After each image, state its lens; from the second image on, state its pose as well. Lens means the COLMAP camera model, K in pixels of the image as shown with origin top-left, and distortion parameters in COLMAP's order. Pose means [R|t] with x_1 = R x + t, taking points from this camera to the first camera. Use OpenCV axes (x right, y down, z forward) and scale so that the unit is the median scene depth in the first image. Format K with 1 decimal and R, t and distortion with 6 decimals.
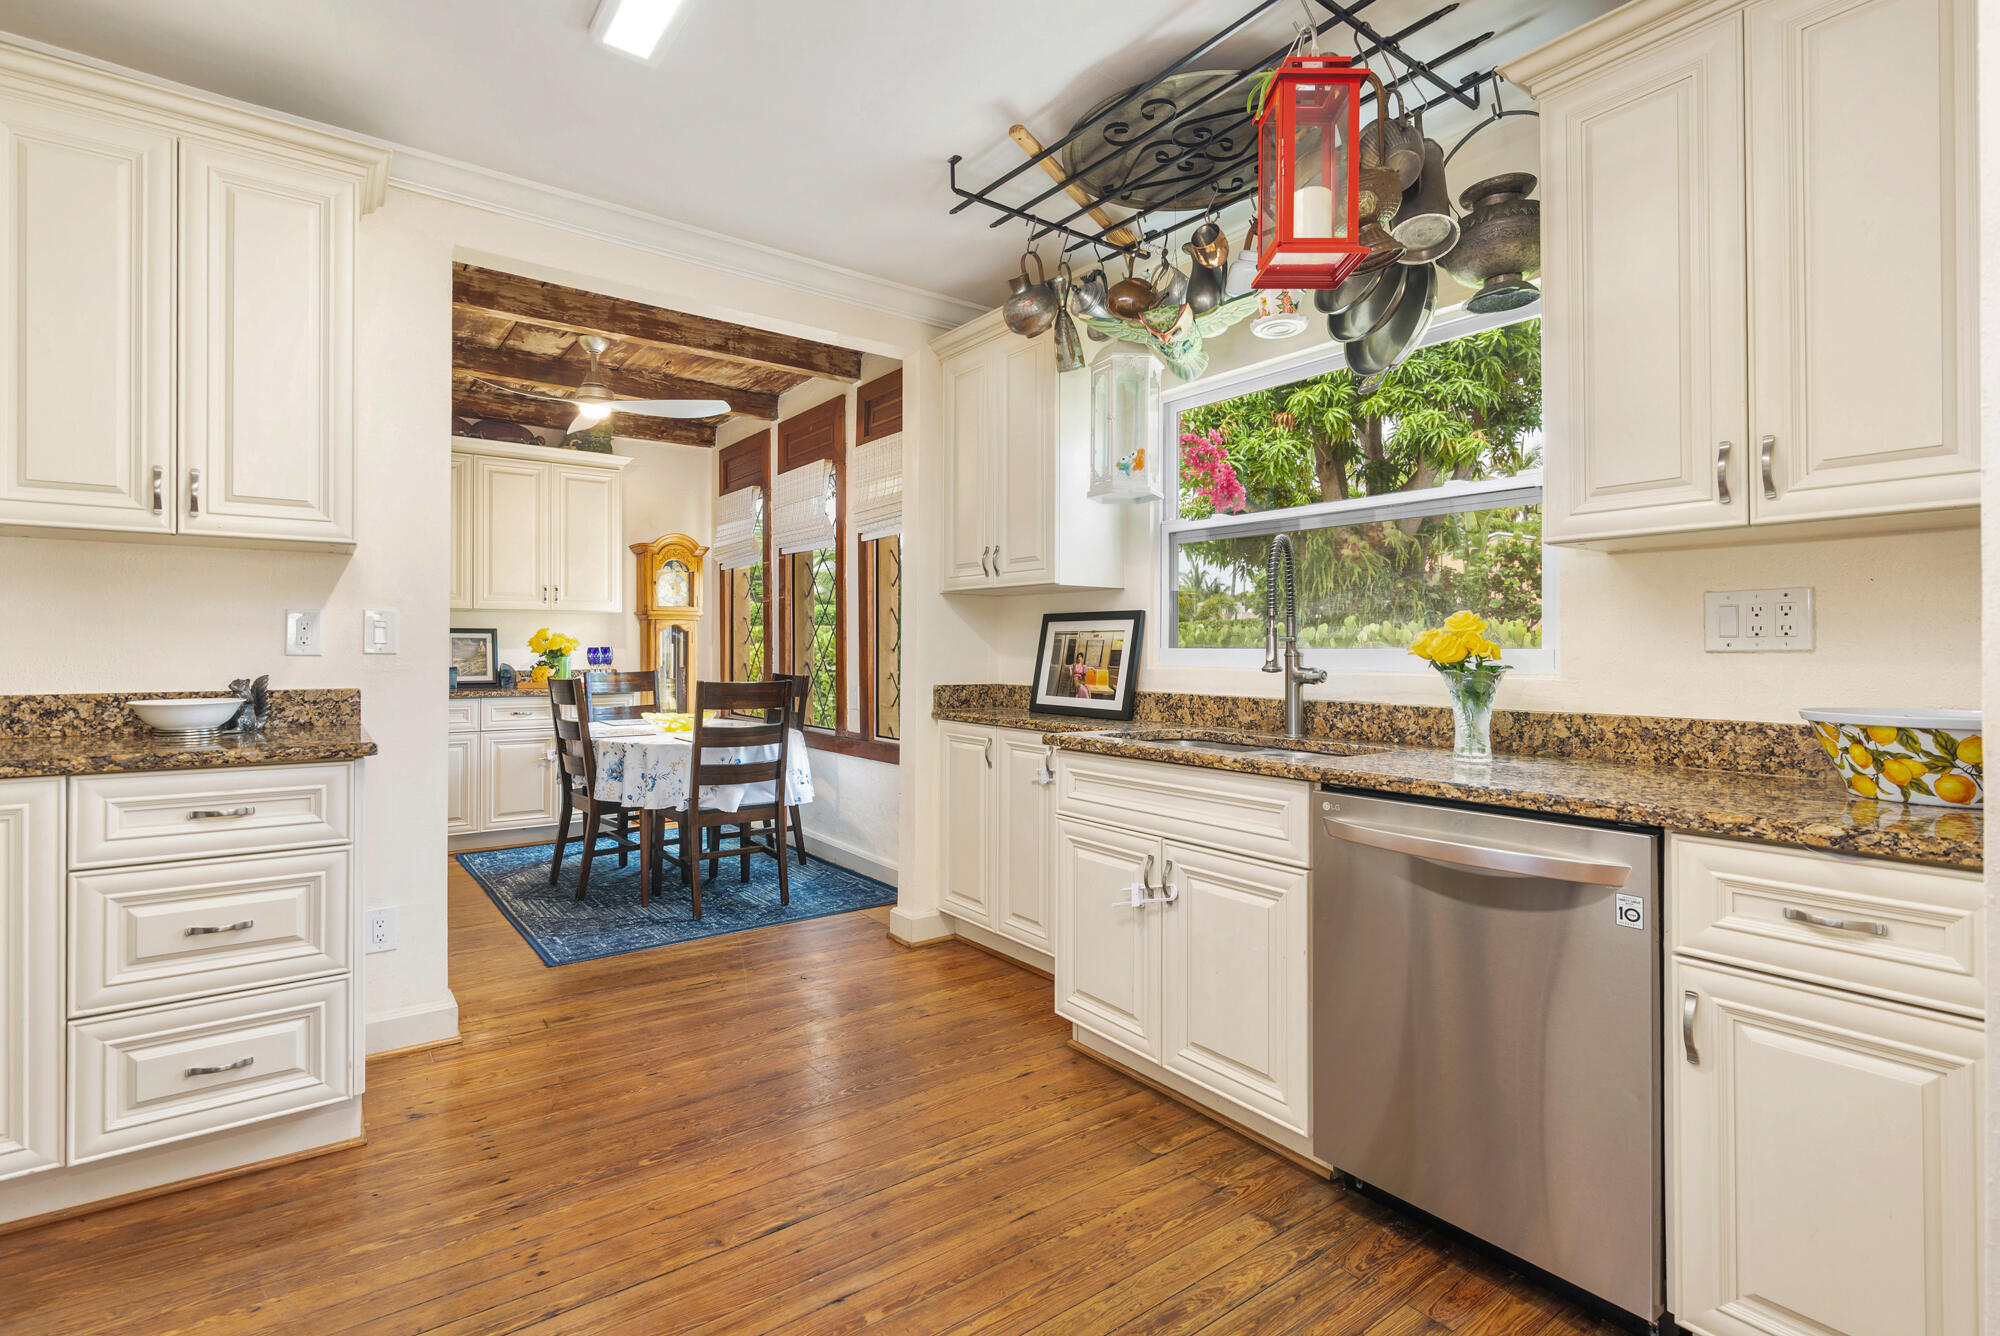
lens RADIAL K [[946.1, 0, 1009.8], [0, 946.1, 639.1], [0, 0, 1]] dist [-0.003993, -0.001076]
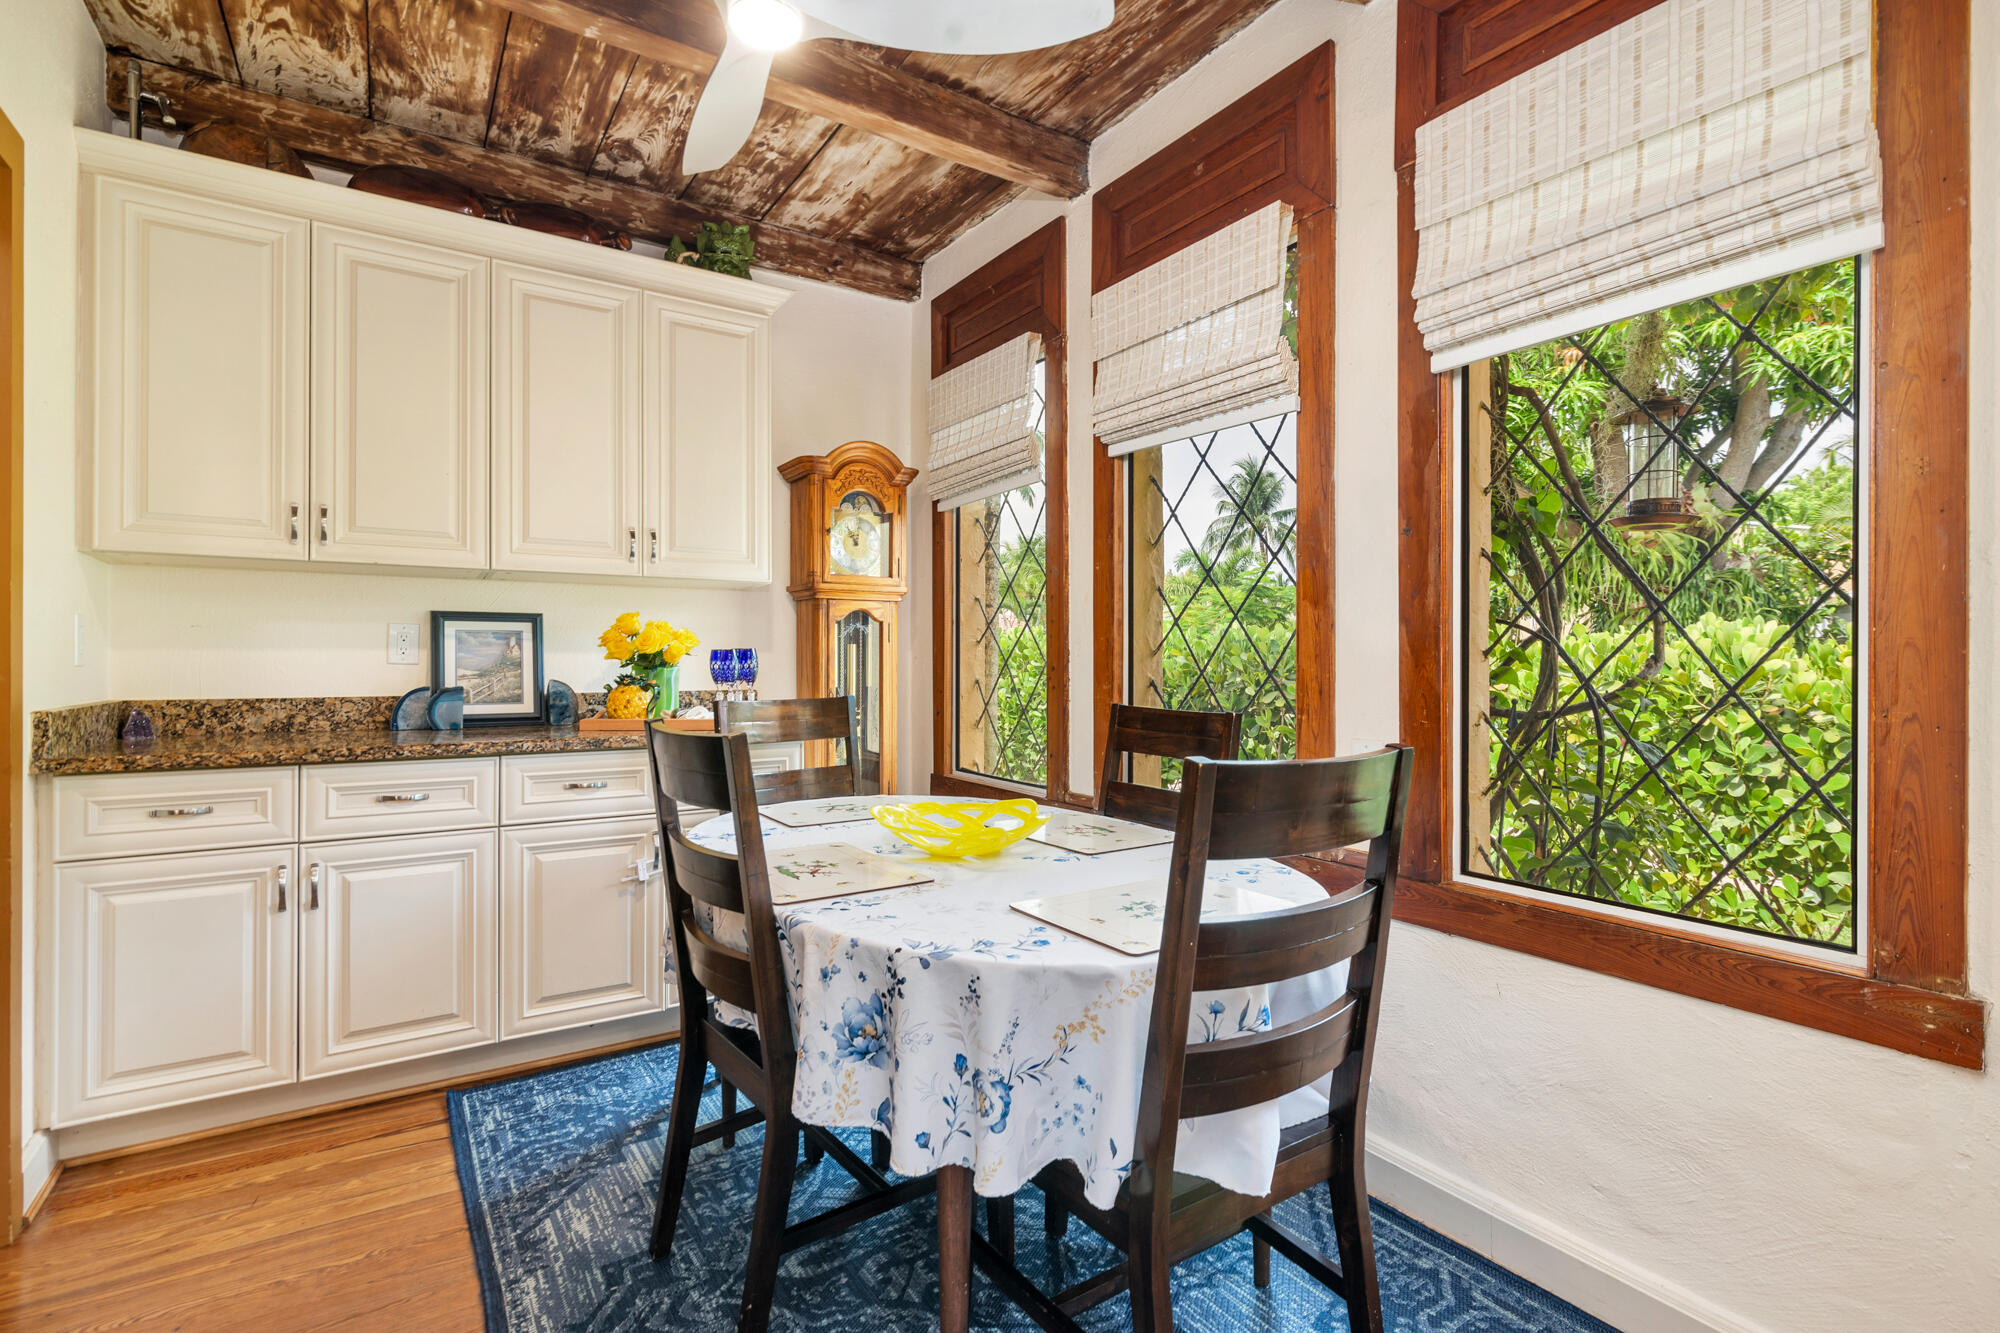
lens RADIAL K [[946.1, 0, 1014.0], [0, 946.1, 660.0], [0, 0, 1]] dist [-0.003993, -0.001076]
pose [[0.997862, 0.002283, -0.065317, -0.251522], [-0.001649, 0.999951, 0.009761, 0.009474], [0.065336, -0.009633, 0.997817, 0.502096]]
